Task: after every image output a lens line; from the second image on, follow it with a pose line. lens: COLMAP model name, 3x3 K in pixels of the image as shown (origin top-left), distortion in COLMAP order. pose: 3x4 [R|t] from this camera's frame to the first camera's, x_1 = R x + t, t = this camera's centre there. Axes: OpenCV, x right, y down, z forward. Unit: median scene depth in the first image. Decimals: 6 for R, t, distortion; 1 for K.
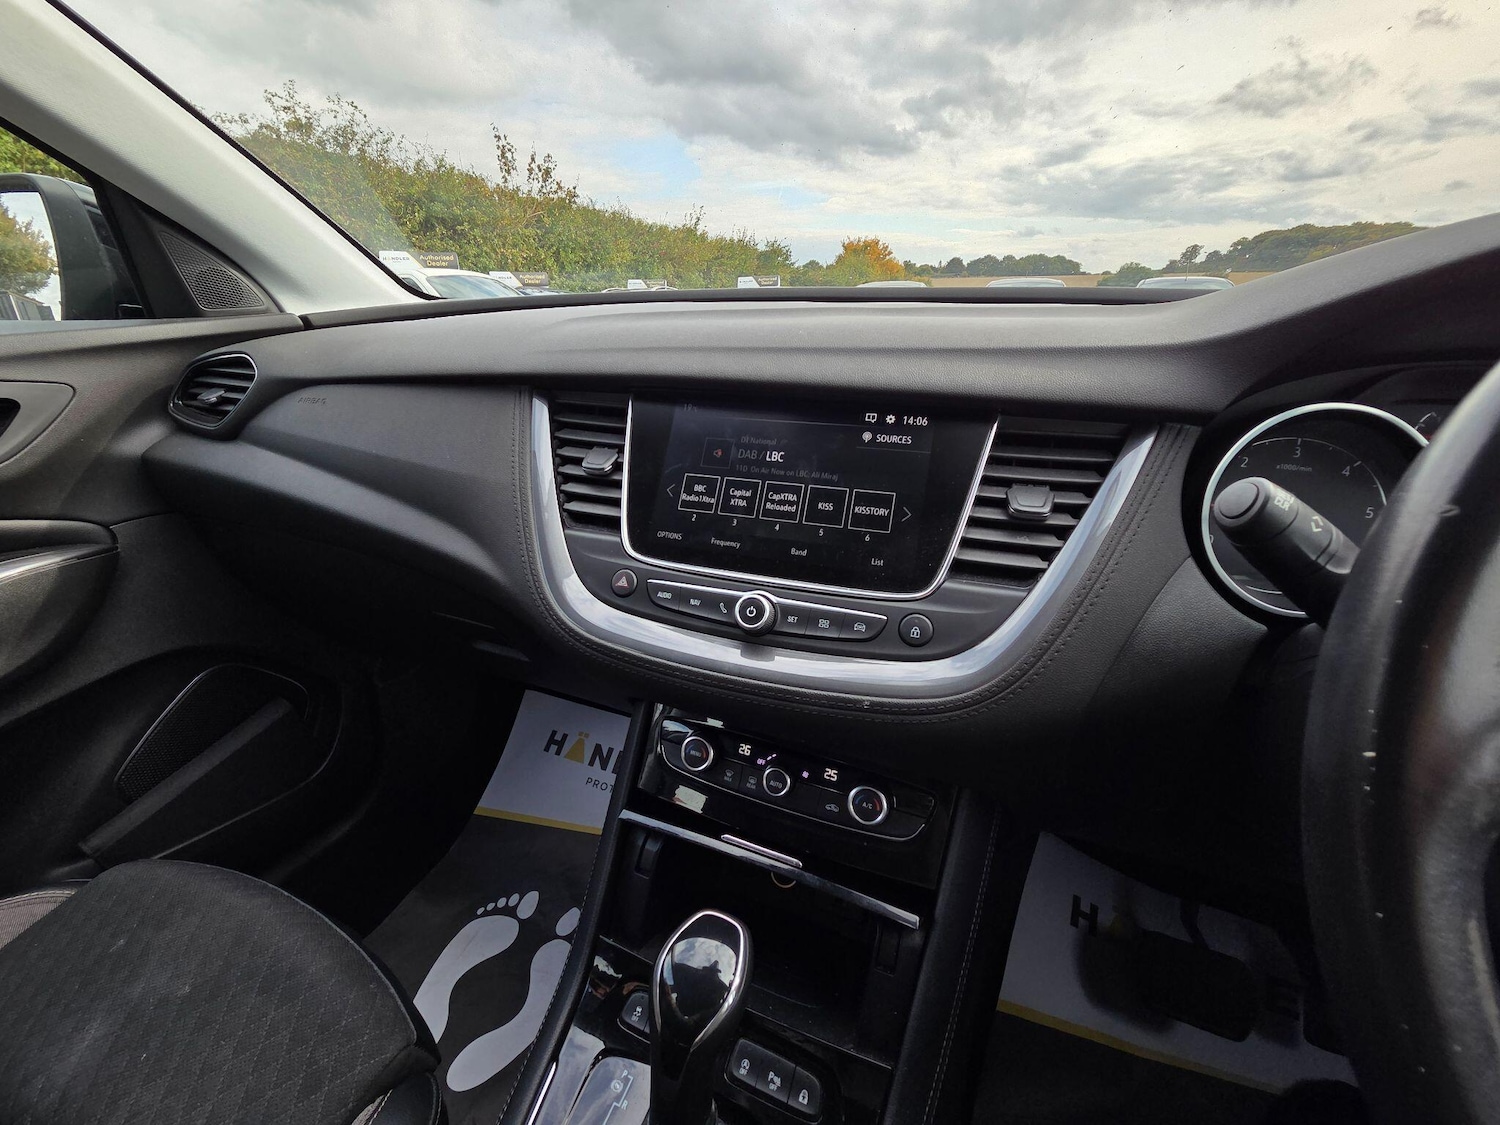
lens RADIAL K [[1134.0, 0, 749.6], [0, 1134.0, 610.8], [0, 0, 1]] dist [0.028249, -0.009833]
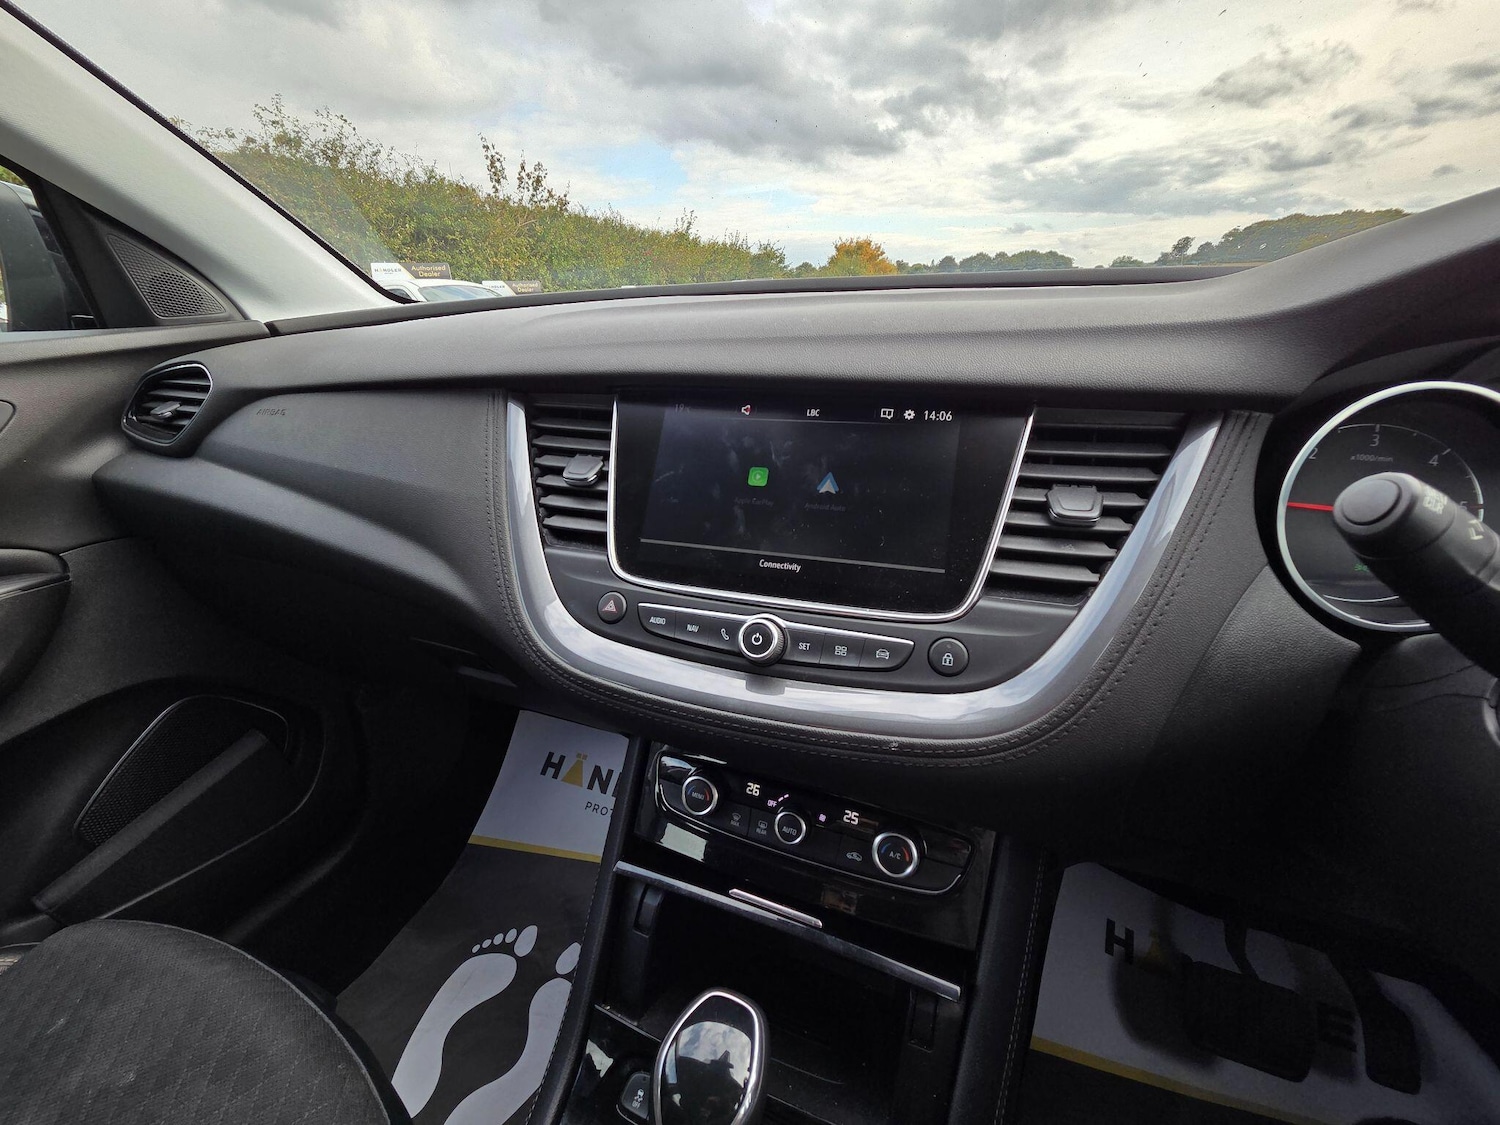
lens RADIAL K [[1131.4, 0, 747.5], [0, 1131.4, 603.4], [0, 0, 1]] dist [0.023306, 0.000410]
pose [[0.999663, -0.025782, -0.003002, -0.002075], [0.025757, 0.999636, -0.008024, -0.015755], [0.003208, 0.007944, 0.999963, 0.103916]]
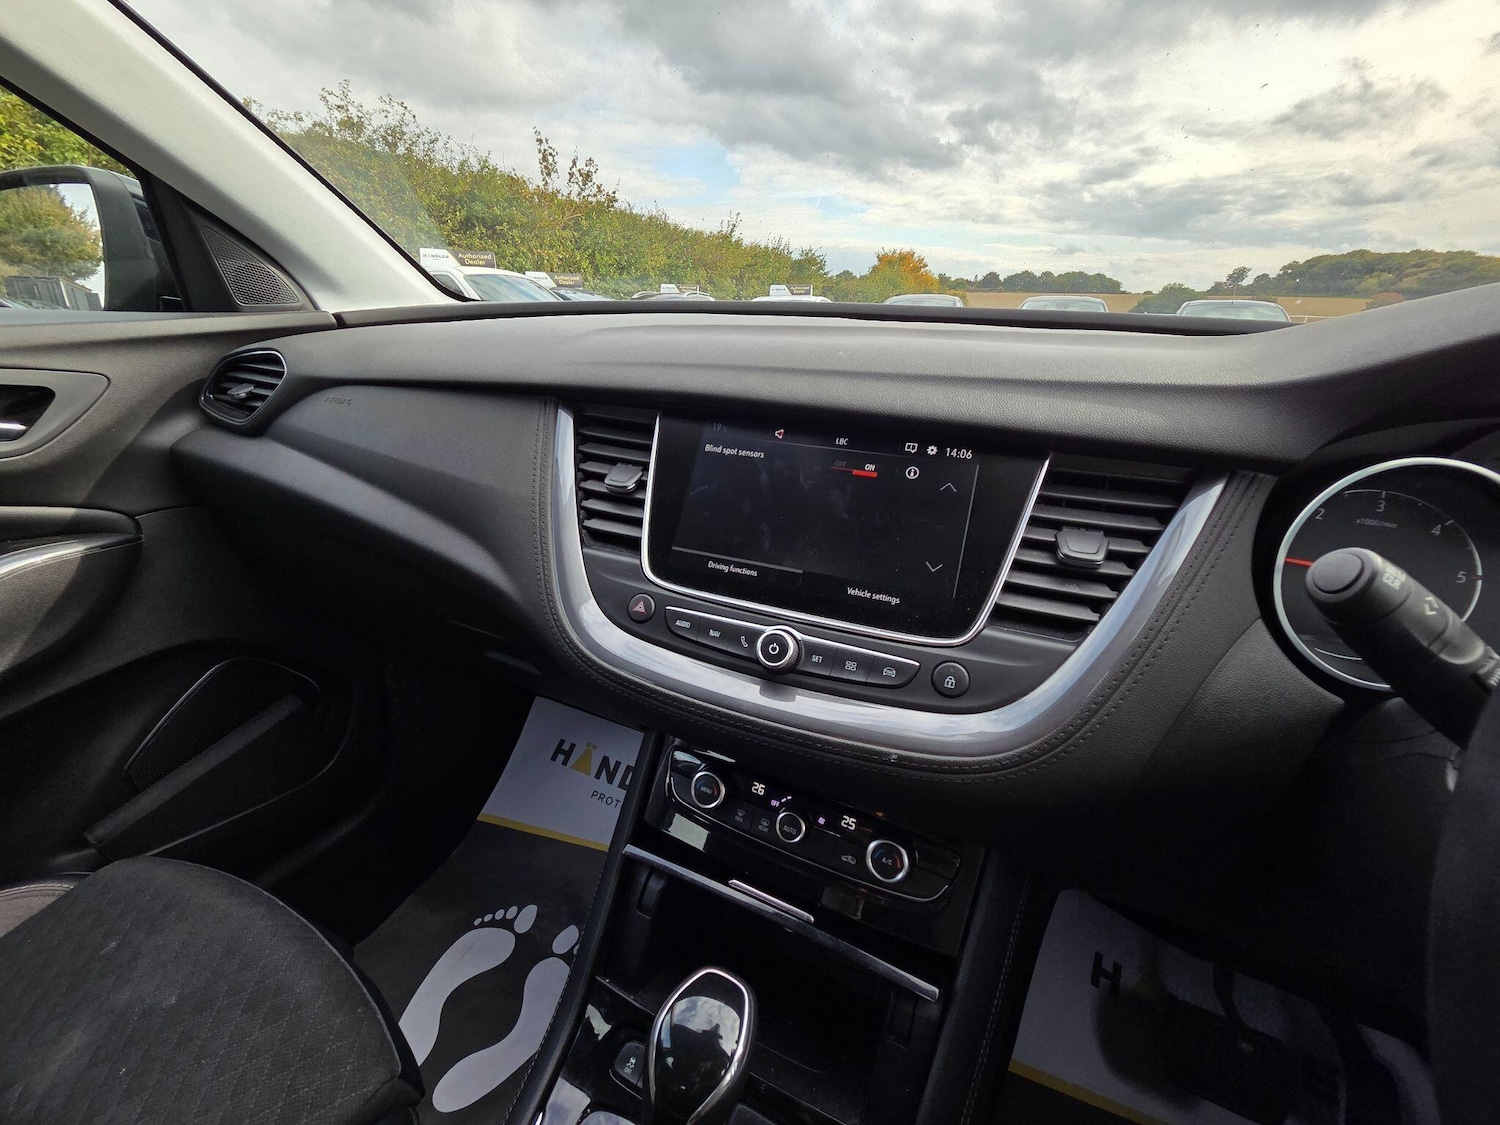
lens RADIAL K [[1138.9, 0, 692.6], [0, 1138.9, 589.3], [0, 0, 1]] dist [0.025996, -0.001216]
pose [[0.996578, 0.051969, -0.064283, -0.006021], [-0.053464, 0.998333, -0.021755, -0.019186], [0.063045, 0.025118, 0.997695, 0.040148]]
